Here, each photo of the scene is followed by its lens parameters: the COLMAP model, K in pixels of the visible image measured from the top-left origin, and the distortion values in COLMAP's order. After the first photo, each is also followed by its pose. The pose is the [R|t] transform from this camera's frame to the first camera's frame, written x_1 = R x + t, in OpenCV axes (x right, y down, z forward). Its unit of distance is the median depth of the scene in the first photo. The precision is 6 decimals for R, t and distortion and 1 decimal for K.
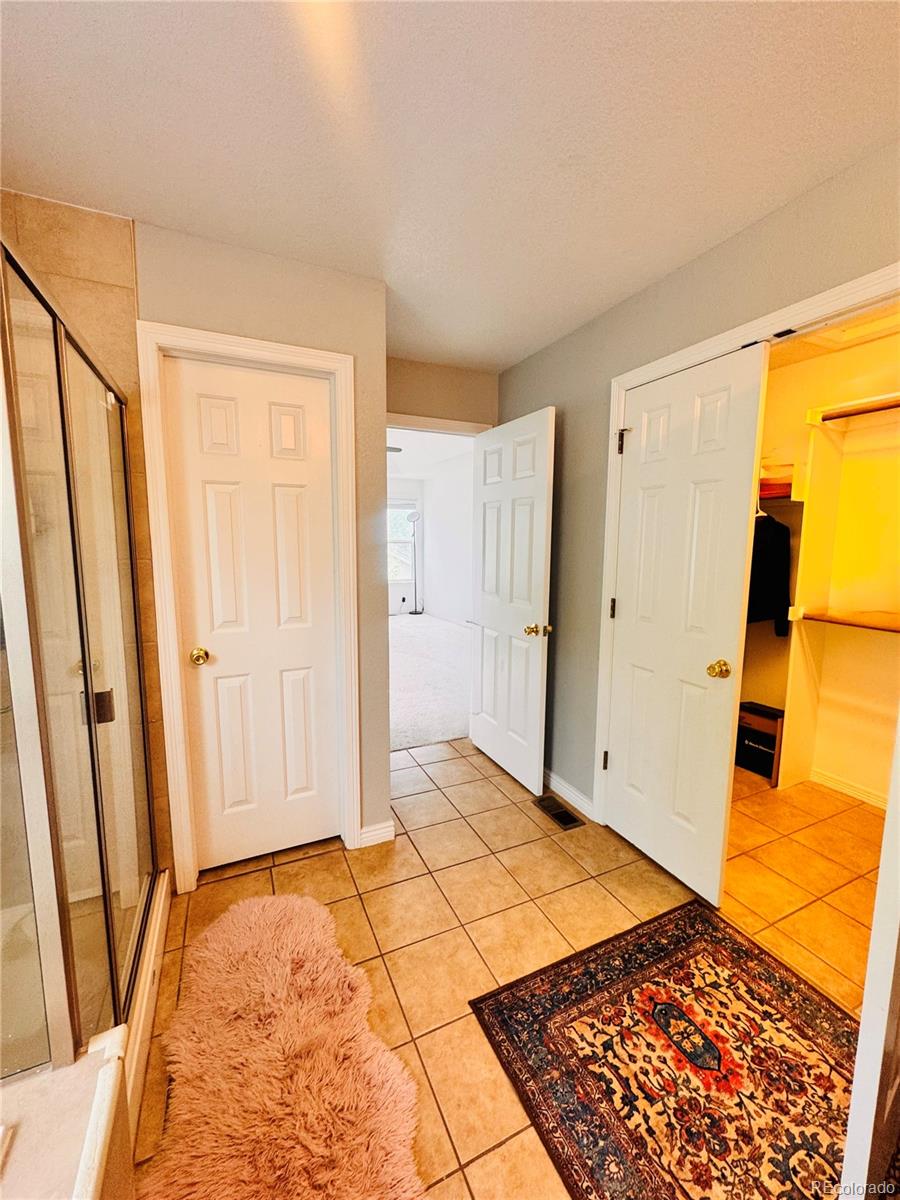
lens RADIAL K [[481.3, 0, 451.8], [0, 481.3, 600.8], [0, 0, 1]] dist [-0.001730, 0.000384]
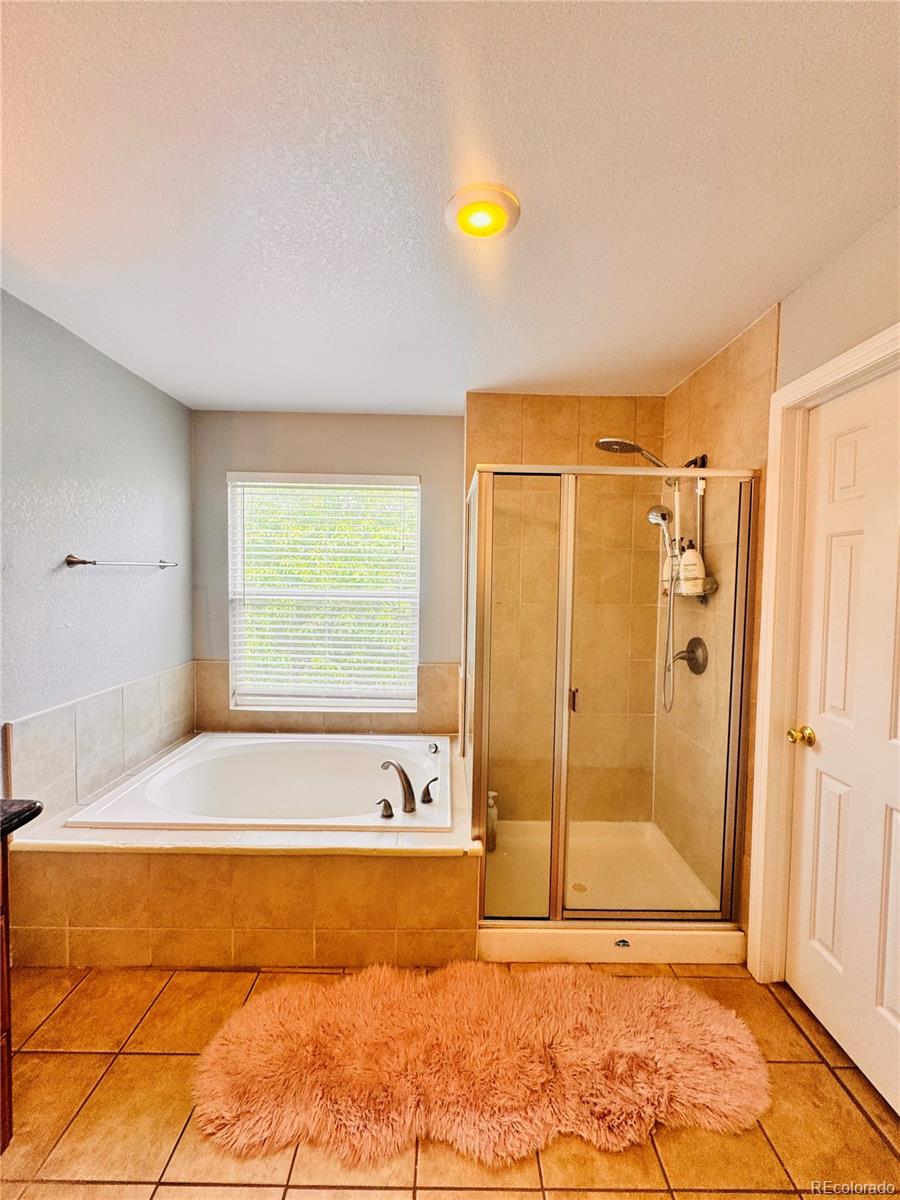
lens RADIAL K [[481.3, 0, 449.8], [0, 481.3, 596.9], [0, 0, 1]] dist [-0.001730, 0.000384]
pose [[-0.421779, 0.024349, -0.906372, 0.696982], [-0.135173, 0.986779, 0.089412, -0.163640], [0.896566, 0.160229, -0.412912, 0.986658]]
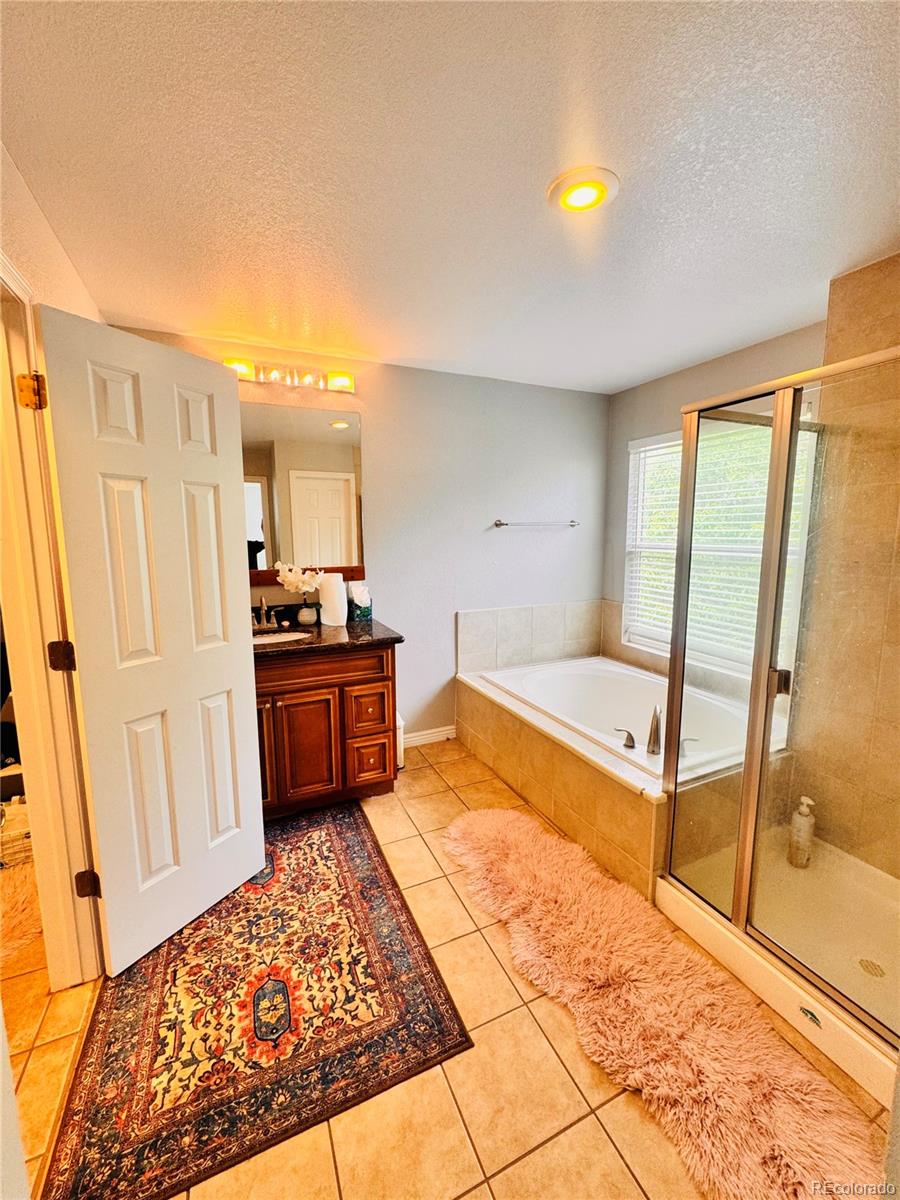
lens RADIAL K [[481.3, 0, 450.0], [0, 481.3, 595.2], [0, 0, 1]] dist [-0.001730, 0.000384]
pose [[-0.999886, -0.005097, 0.014191, 0.075375], [-0.001275, 0.966347, 0.257240, -0.256471], [-0.015024, 0.257193, -0.966243, 1.738581]]
